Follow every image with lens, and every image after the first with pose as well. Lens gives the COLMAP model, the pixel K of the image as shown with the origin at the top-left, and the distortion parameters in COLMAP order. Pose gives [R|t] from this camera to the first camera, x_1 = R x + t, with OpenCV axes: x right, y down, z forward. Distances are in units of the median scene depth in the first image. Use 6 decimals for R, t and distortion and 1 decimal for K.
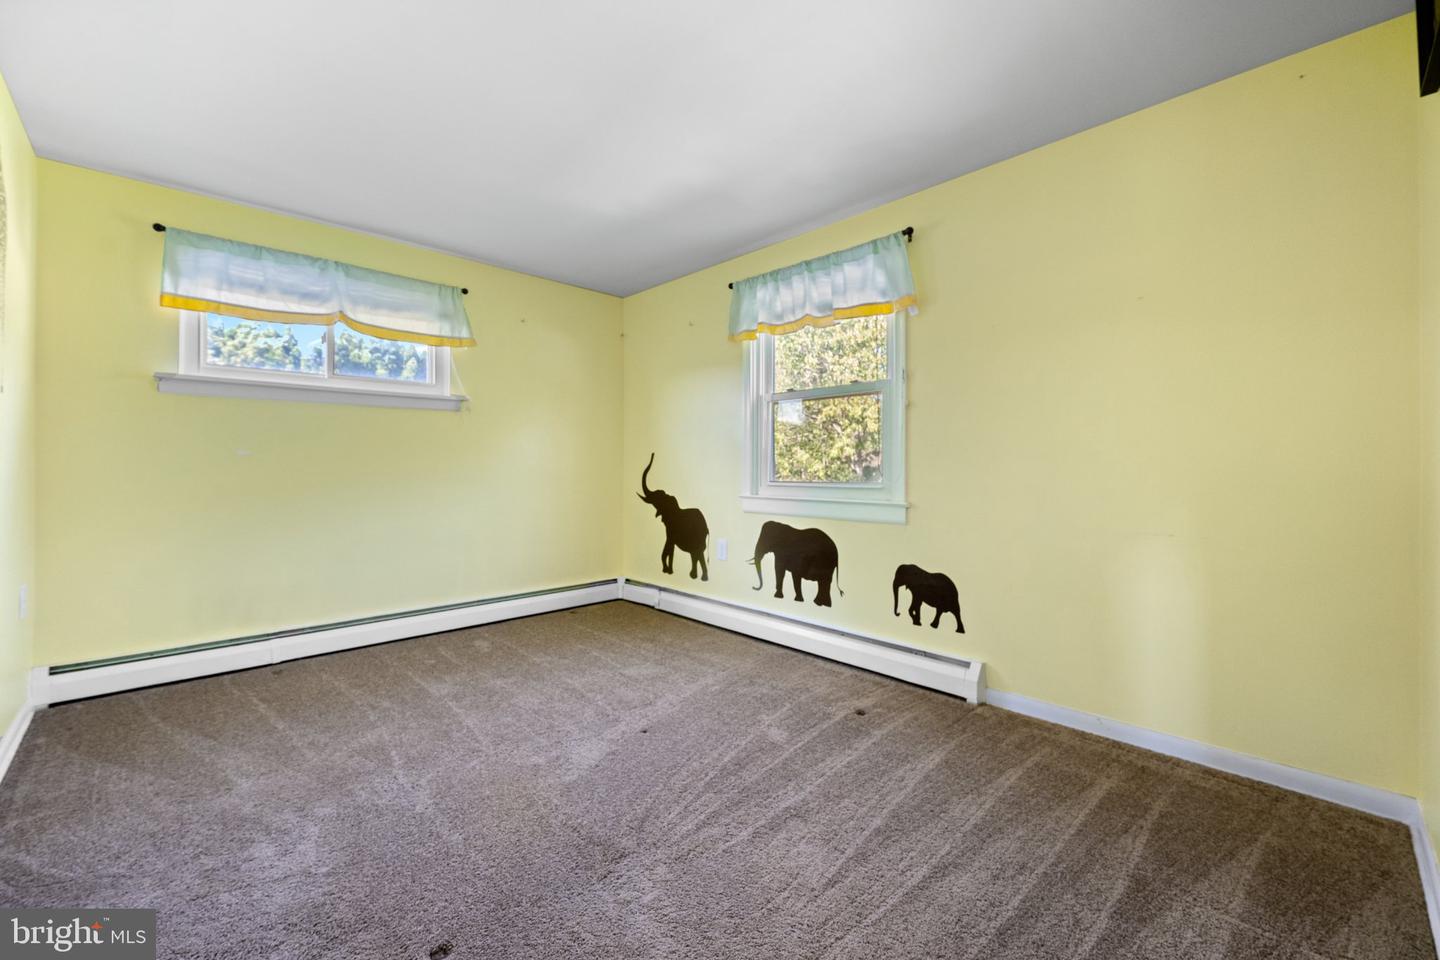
lens RADIAL K [[569.7, 0, 718.1], [0, 569.7, 473.0], [0, 0, 1]] dist [-0.002345, -0.000147]
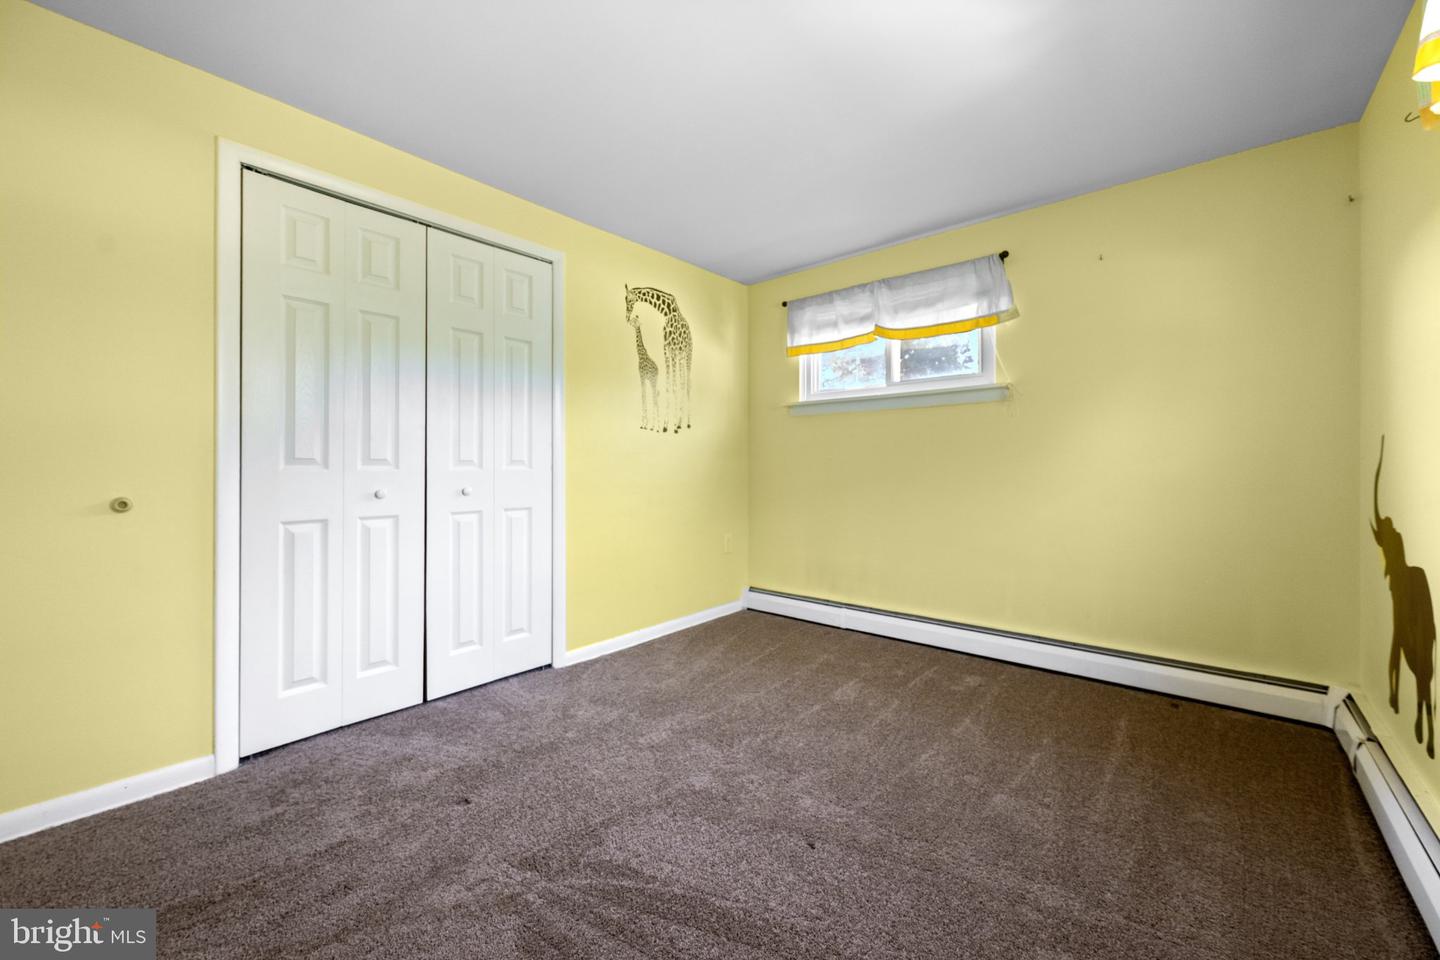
lens RADIAL K [[569.7, 0, 718.5], [0, 569.7, 473.6], [0, 0, 1]] dist [-0.002345, -0.000147]
pose [[0.093912, 0.007662, -0.995551, 0.391846], [-0.011333, 0.999914, 0.006627, -0.002463], [0.995516, 0.010660, 0.093991, 0.586954]]
